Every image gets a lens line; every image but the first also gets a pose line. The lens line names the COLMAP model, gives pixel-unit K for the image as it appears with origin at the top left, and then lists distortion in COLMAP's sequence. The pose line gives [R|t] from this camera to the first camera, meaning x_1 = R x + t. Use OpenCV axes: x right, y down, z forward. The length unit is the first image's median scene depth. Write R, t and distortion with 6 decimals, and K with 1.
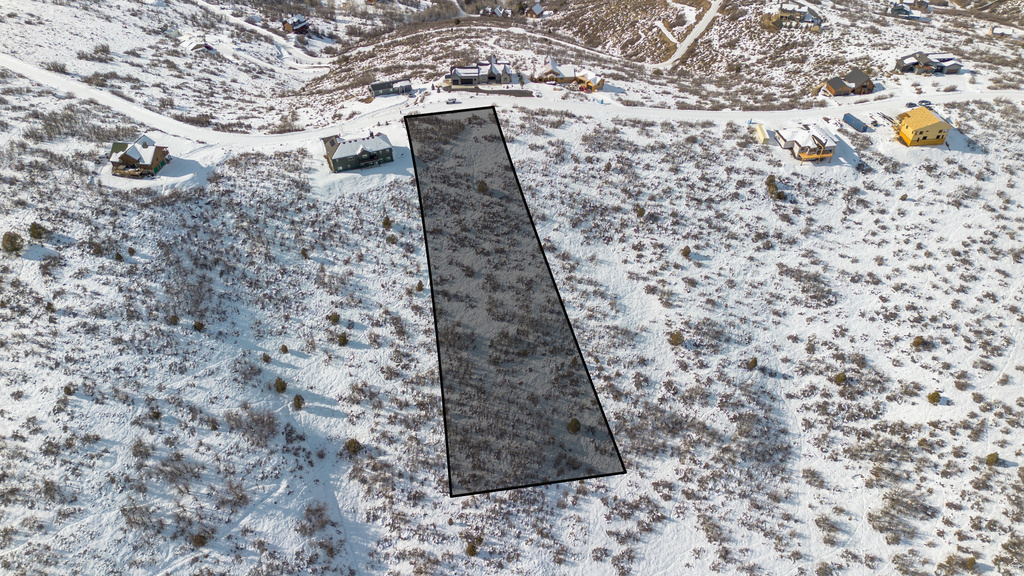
lens RADIAL K [[717.0, 0, 511.2], [0, 717.0, 287.3], [0, 0, 1]] dist [0.073626, -0.077722]
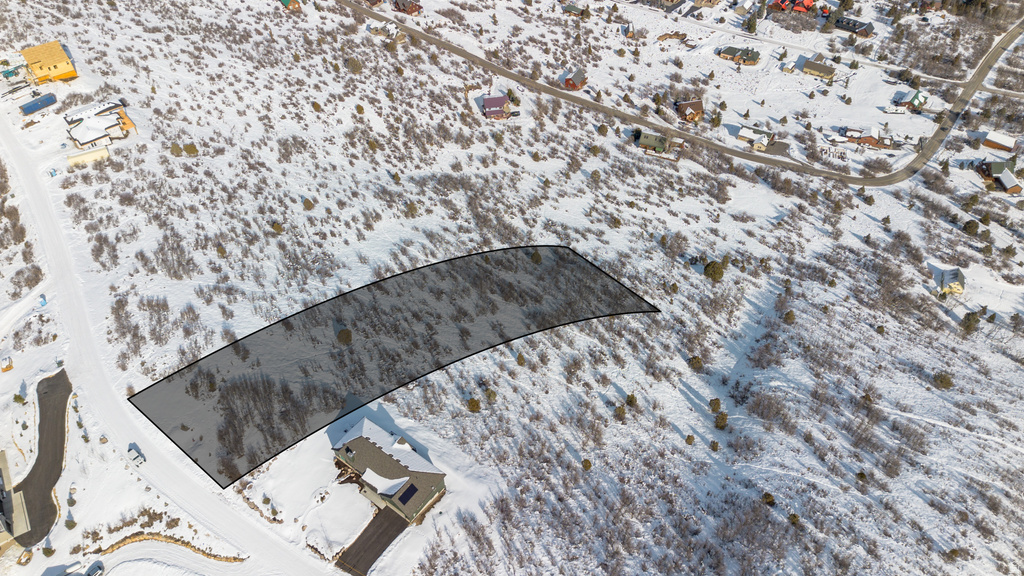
lens RADIAL K [[717.0, 0, 511.2], [0, 717.0, 287.3], [0, 0, 1]] dist [0.073626, -0.077722]
pose [[-0.518537, -0.632129, 0.575789, -0.525418], [0.570071, 0.246314, 0.783804, -0.645470], [-0.637290, 0.734672, 0.232635, 0.760041]]
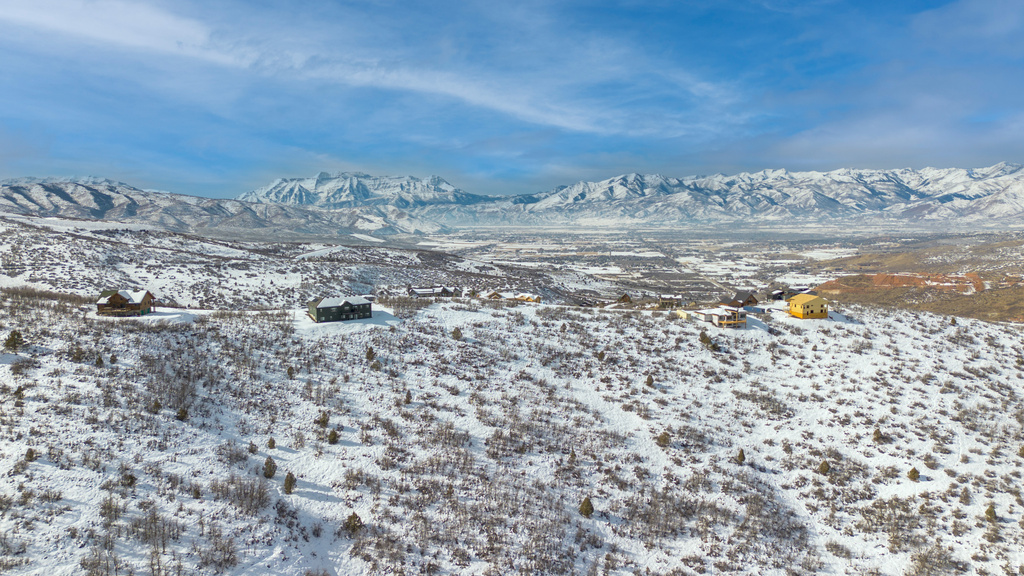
lens RADIAL K [[717.0, 0, 511.2], [0, 717.0, 287.3], [0, 0, 1]] dist [0.073626, -0.077722]
pose [[0.984131, -0.024005, 0.175813, -0.157912], [0.119908, 0.820322, -0.559191, 0.445230], [-0.130799, 0.571398, 0.810182, 0.084817]]
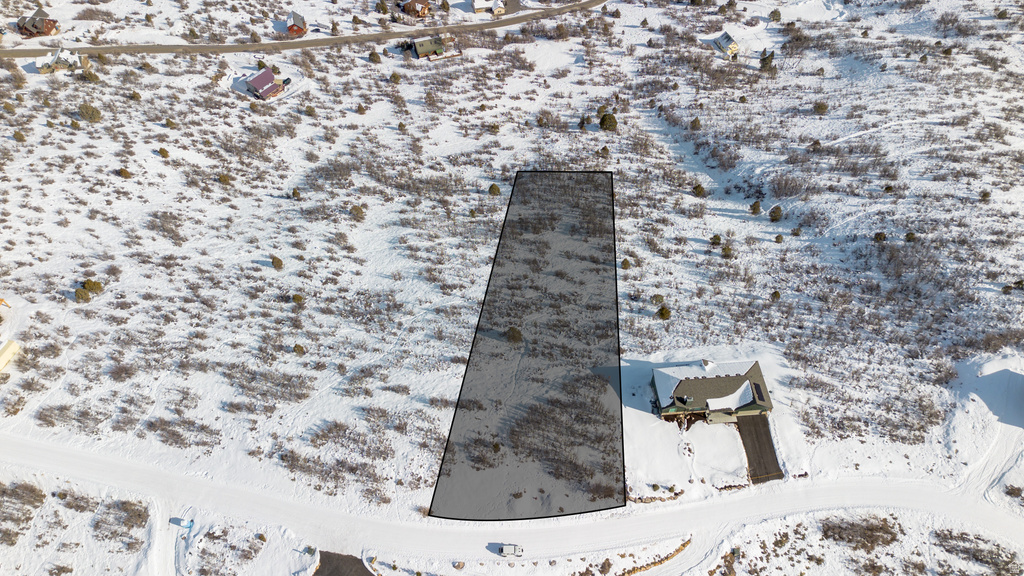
lens RADIAL K [[717.0, 0, 511.2], [0, 717.0, 287.3], [0, 0, 1]] dist [0.073626, -0.077722]
pose [[-0.956210, -0.238646, 0.169439, -0.147207], [0.195711, -0.090905, 0.976439, -0.828369], [-0.217620, 0.966842, 0.133630, 0.940454]]
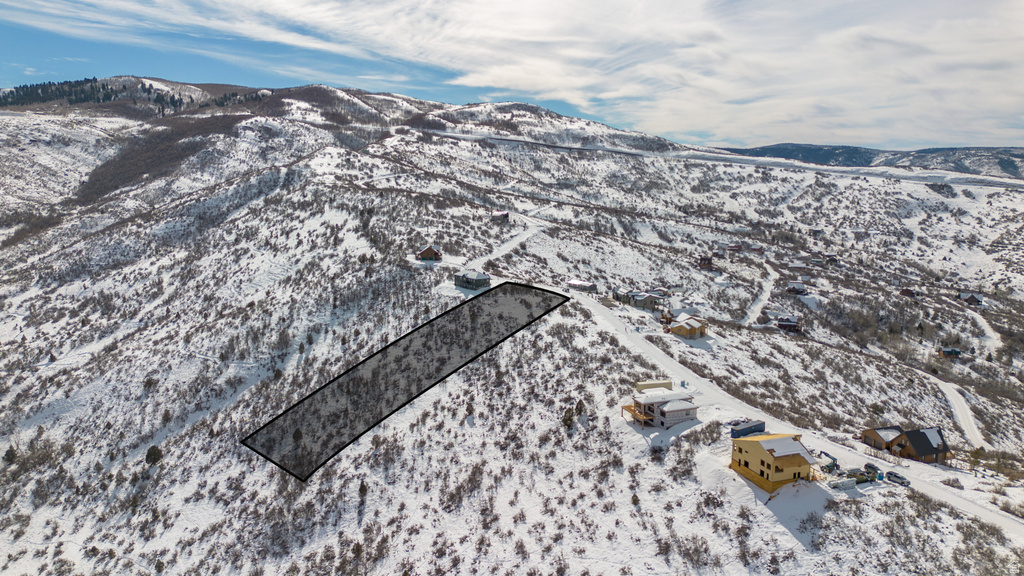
lens RADIAL K [[717.0, 0, 511.2], [0, 717.0, 287.3], [0, 0, 1]] dist [0.073626, -0.077722]
pose [[0.221198, 0.162168, -0.961651, 1.284438], [-0.649870, 0.759745, -0.021363, -0.210784], [0.727145, 0.629674, 0.273442, 0.721258]]
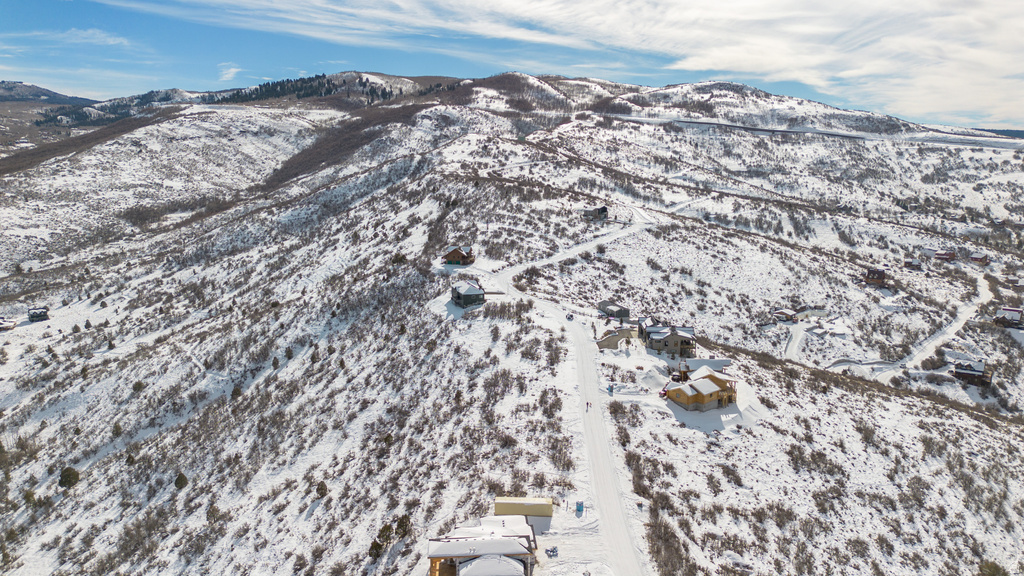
lens RADIAL K [[719.7, 0, 509.2], [0, 719.7, 275.6], [0, 0, 1]] dist [0.103775, -0.166717]
pose [[-0.086119, 0.165947, -0.982367, 0.975001], [-0.661156, 0.728099, 0.180955, -0.493707], [0.745289, 0.665081, 0.047014, 1.045370]]
